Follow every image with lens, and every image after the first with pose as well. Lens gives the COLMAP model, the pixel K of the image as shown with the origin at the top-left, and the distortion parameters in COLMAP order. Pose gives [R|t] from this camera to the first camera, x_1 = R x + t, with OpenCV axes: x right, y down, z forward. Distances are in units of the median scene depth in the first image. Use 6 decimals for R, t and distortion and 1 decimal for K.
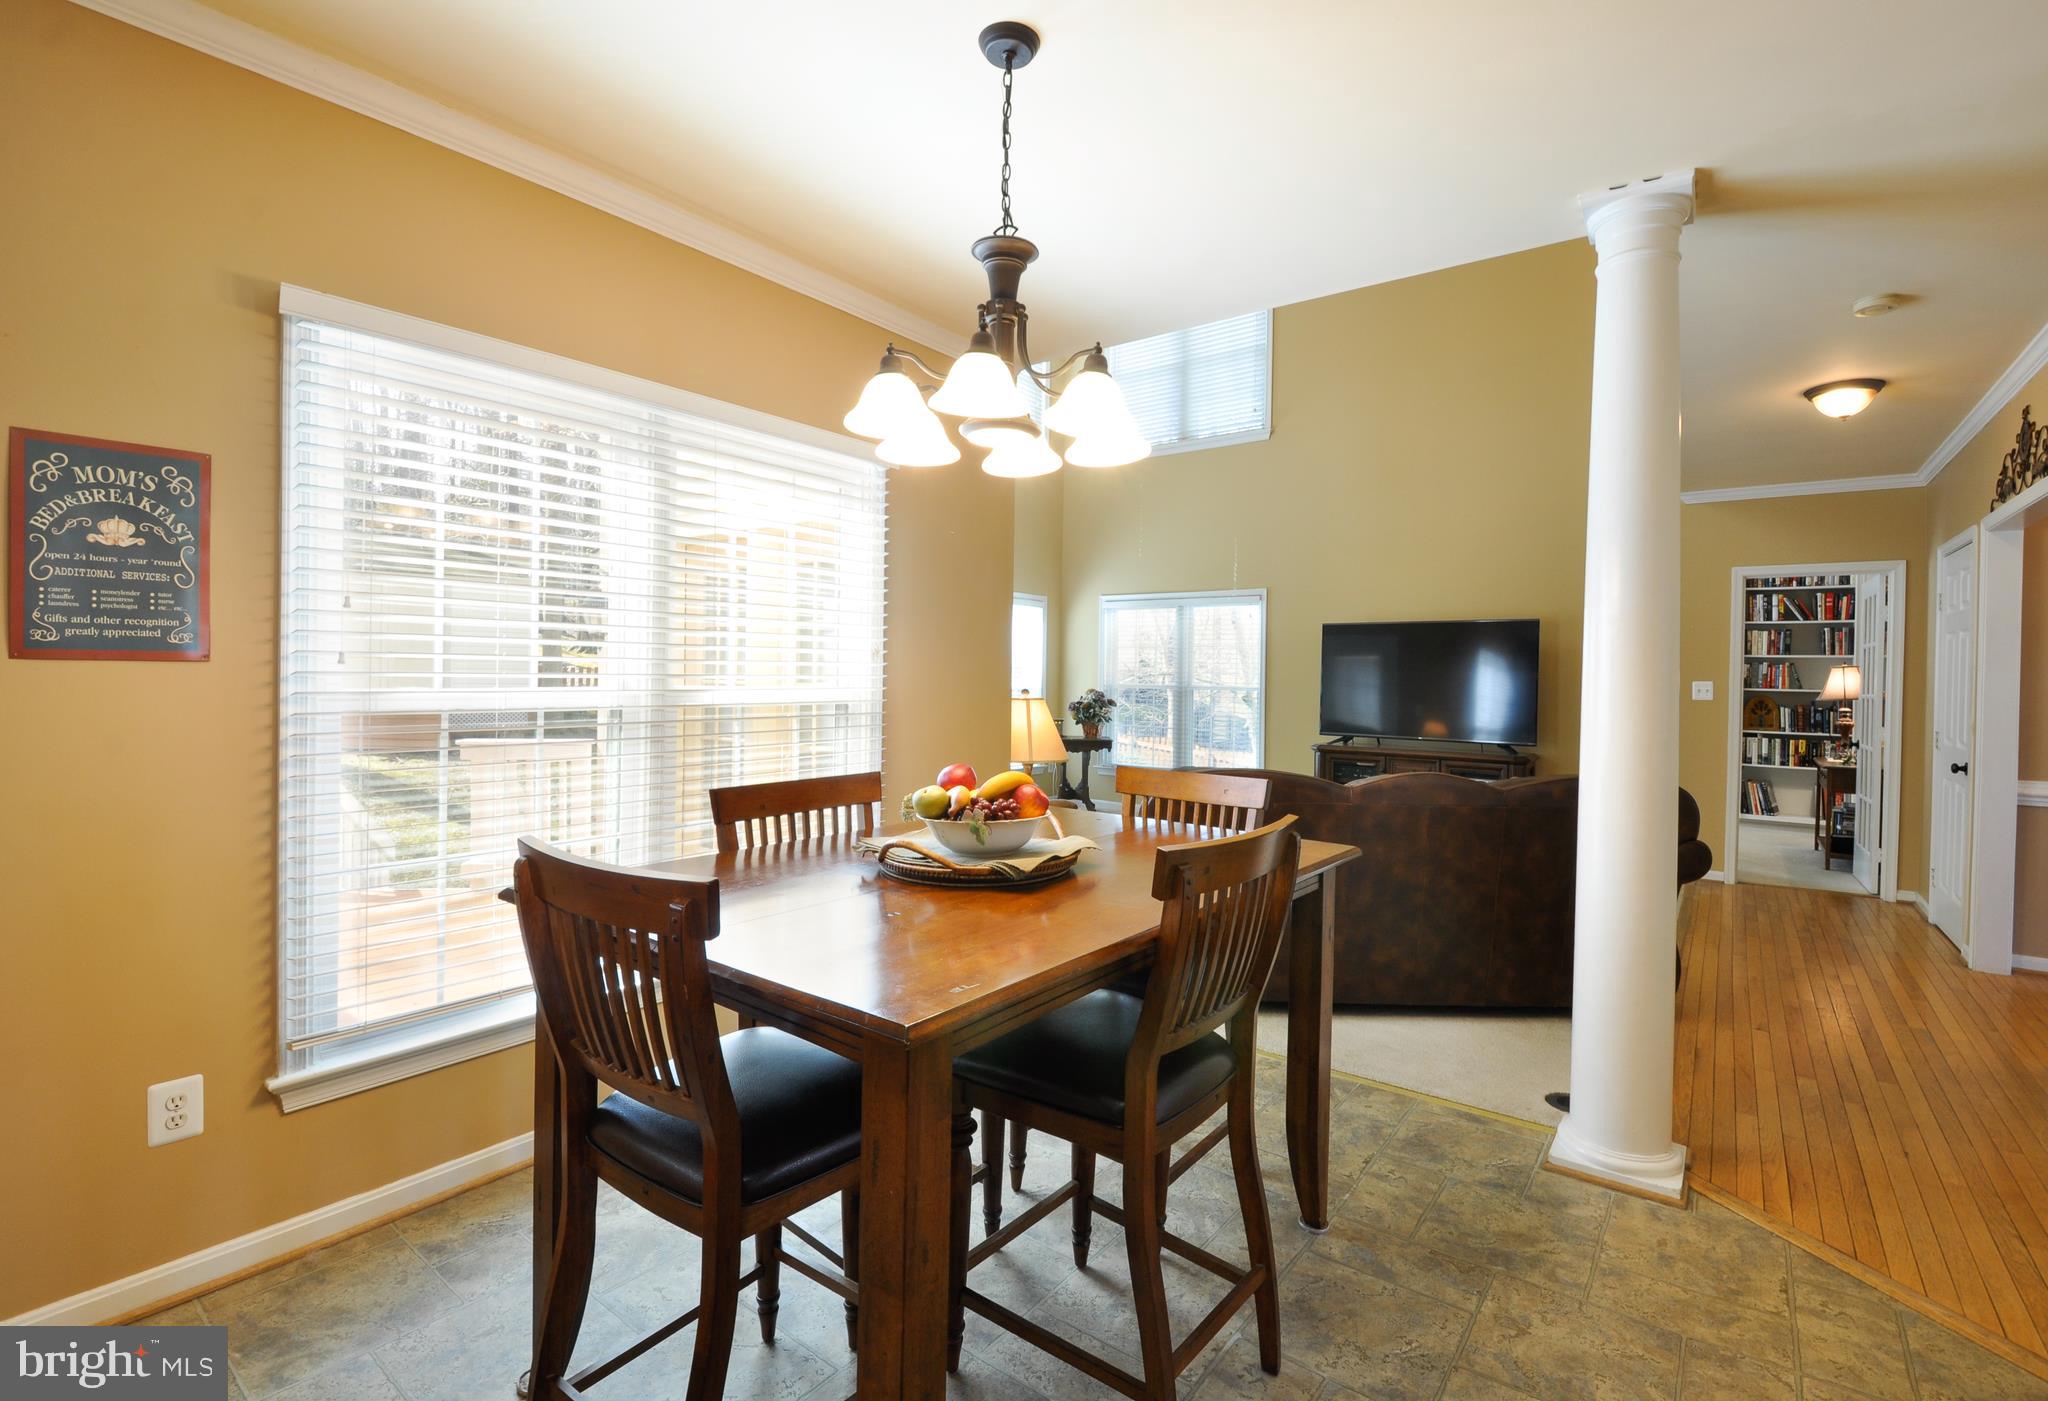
lens RADIAL K [[930.8, 0, 1018.1], [0, 930.8, 684.8], [0, 0, 1]] dist [-0.000158, -0.000109]
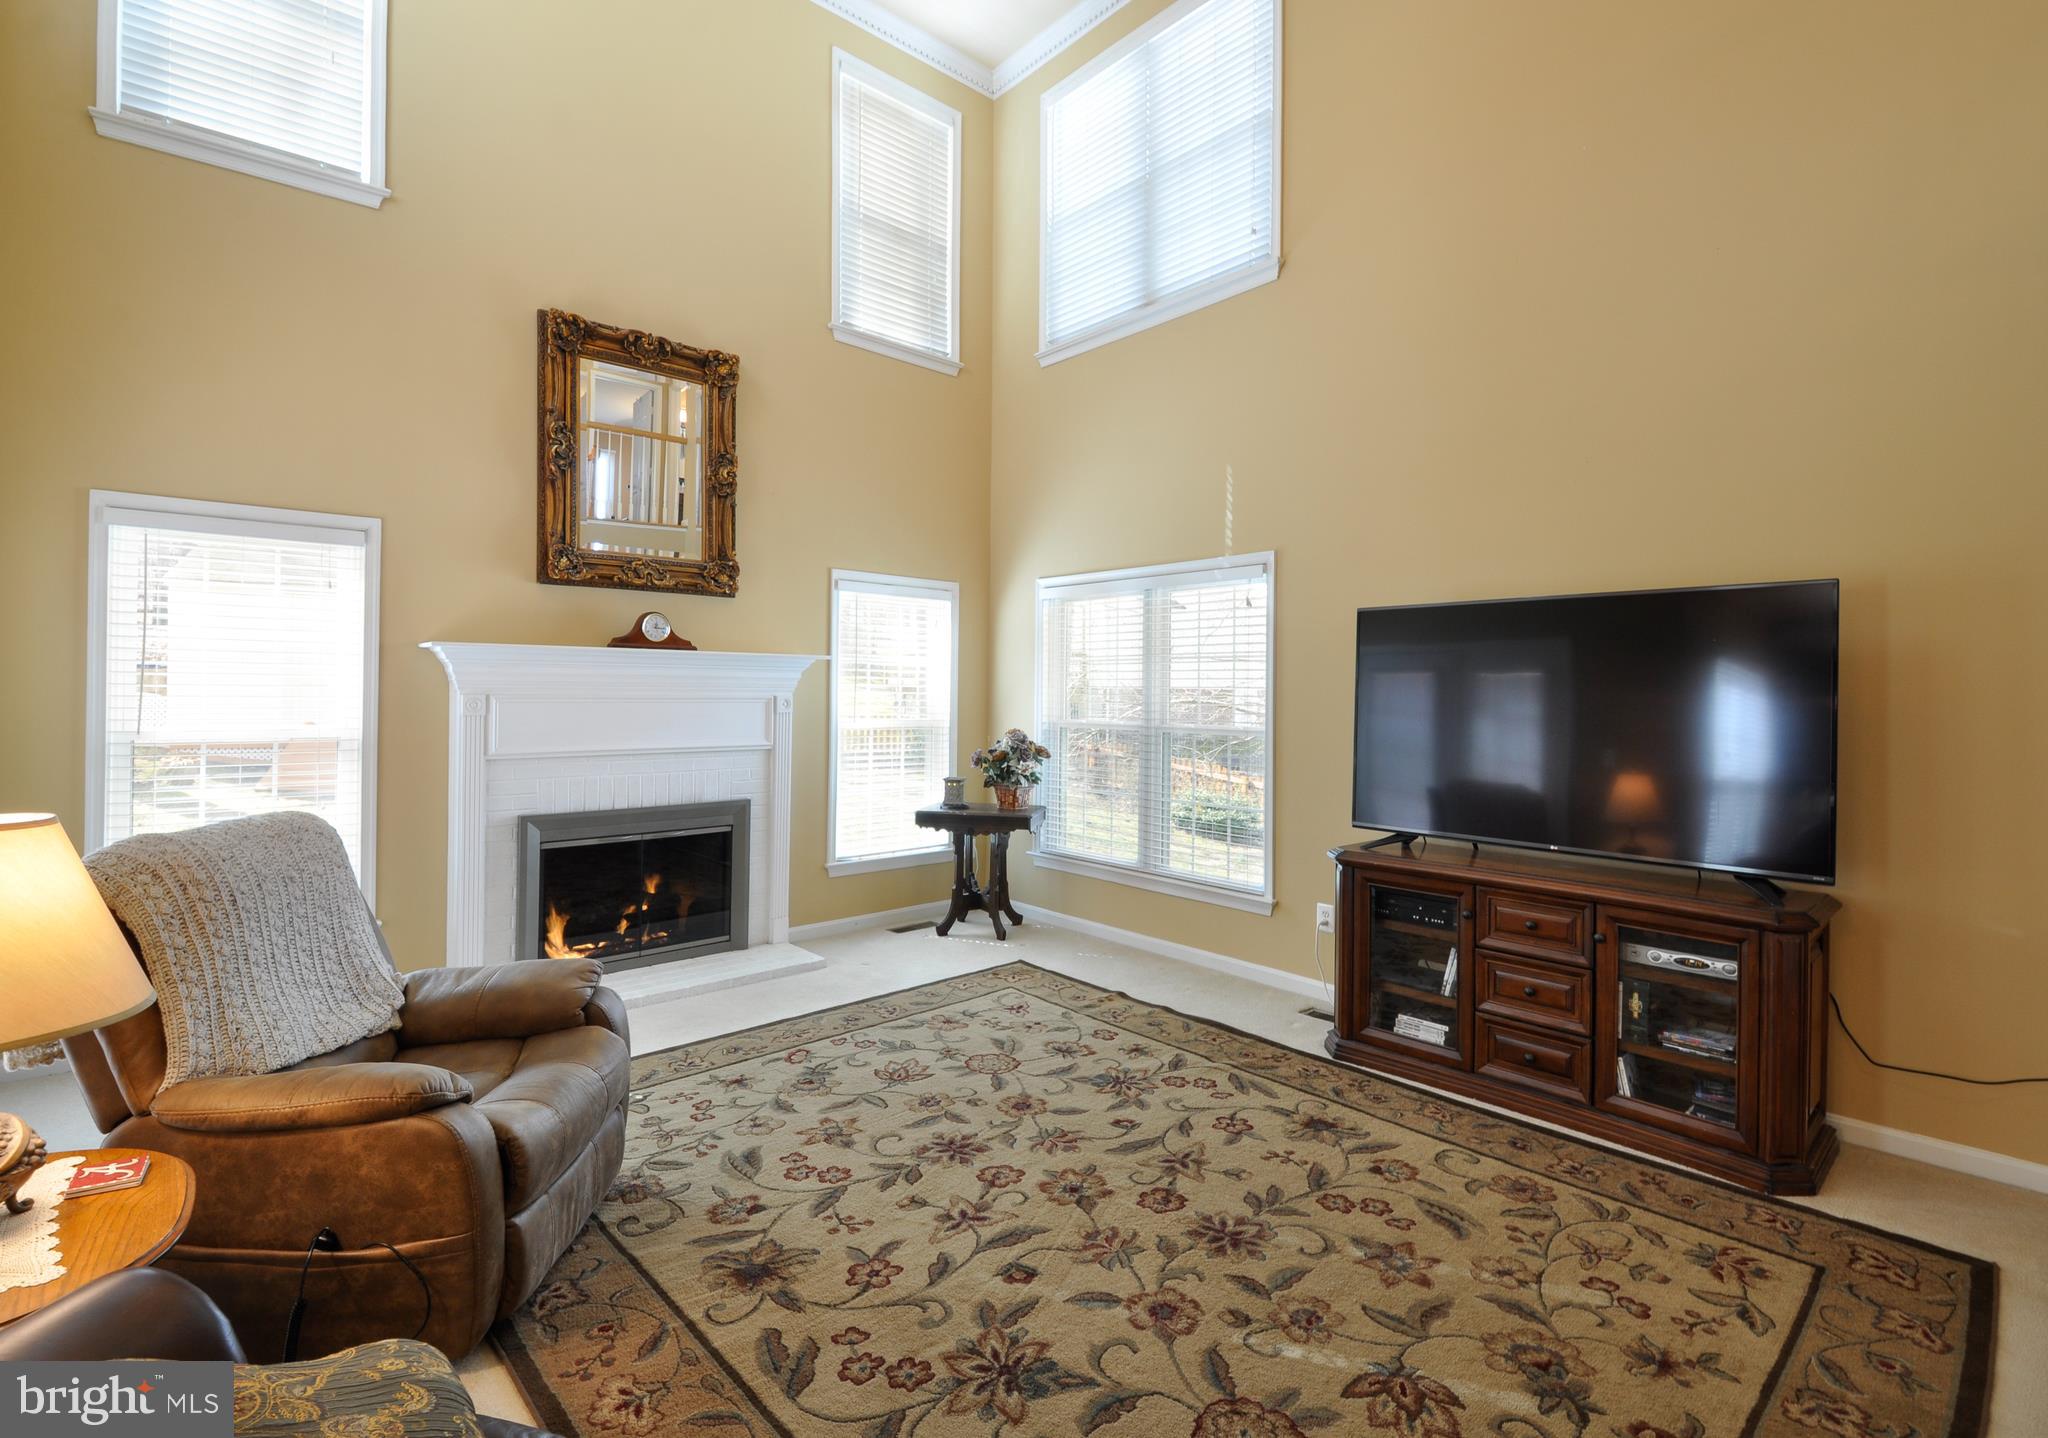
lens RADIAL K [[954.2, 0, 1042.7], [0, 954.2, 695.7], [0, 0, 1]] dist [-0.004552, -0.005375]
pose [[0.984042, -0.005457, -0.177855, 0.213595], [0.004273, 0.999966, -0.007043, -0.013087], [0.177887, 0.006171, 0.984032, 0.388789]]
